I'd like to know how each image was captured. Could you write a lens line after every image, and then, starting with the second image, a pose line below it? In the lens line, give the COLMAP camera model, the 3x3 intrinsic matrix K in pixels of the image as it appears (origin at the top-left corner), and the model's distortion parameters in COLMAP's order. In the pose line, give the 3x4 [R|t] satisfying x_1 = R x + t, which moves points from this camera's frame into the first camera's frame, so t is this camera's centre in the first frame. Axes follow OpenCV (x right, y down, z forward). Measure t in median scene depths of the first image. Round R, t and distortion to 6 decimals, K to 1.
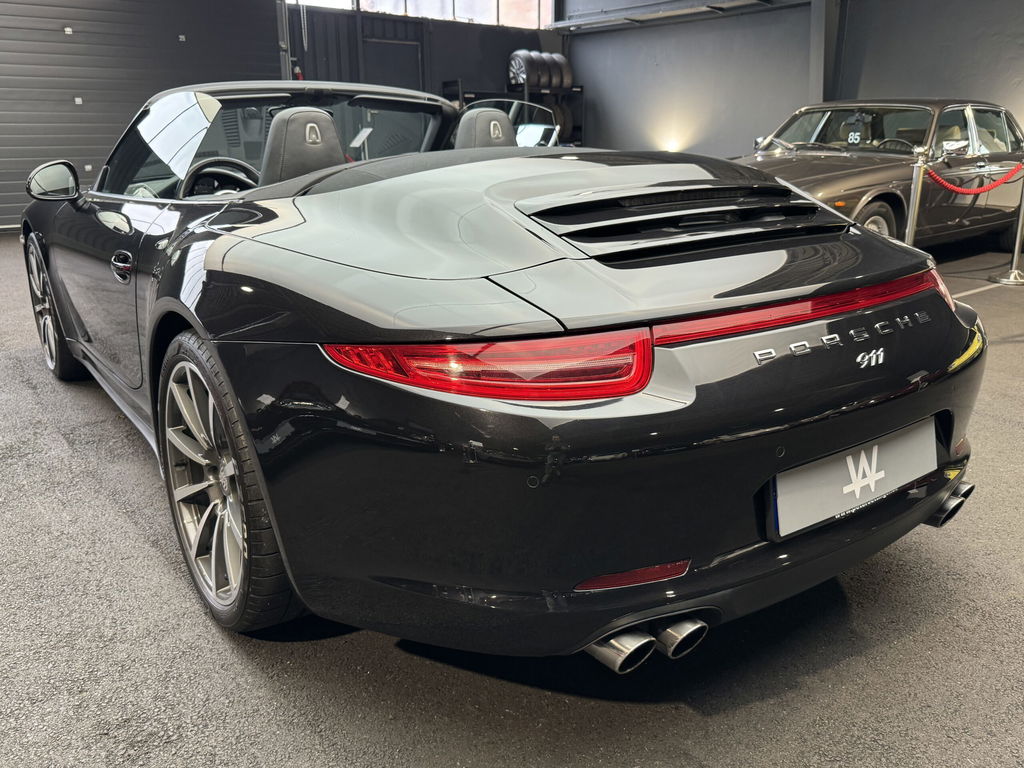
lens RADIAL K [[842.9, 0, 517.0], [0, 842.9, 381.4], [0, 0, 1]] dist [0.022976, -0.029467]
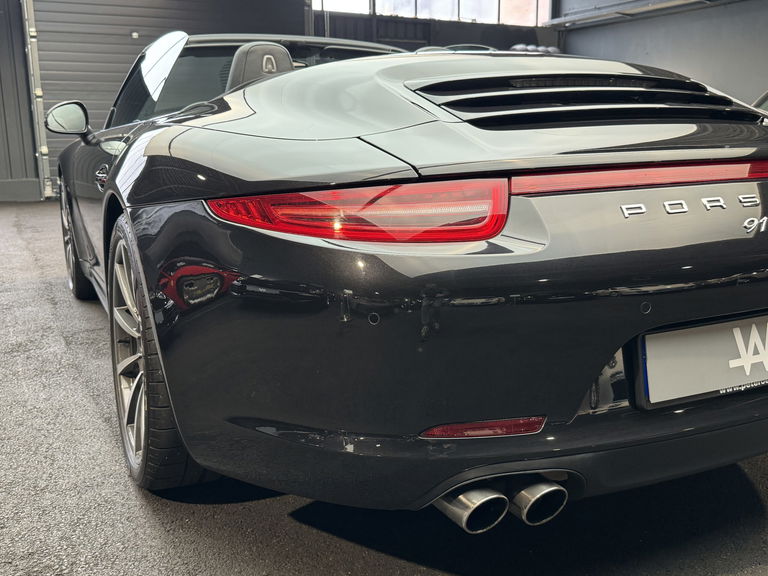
lens RADIAL K [[765.4, 0, 381.5], [0, 765.4, 290.7], [0, 0, 1]] dist [0.016898, 0.000000]
pose [[0.982756, 0.027182, -0.182901, 0.133171], [-0.042499, 0.995860, -0.080355, 0.109769], [0.179959, 0.086743, 0.979842, 0.075194]]
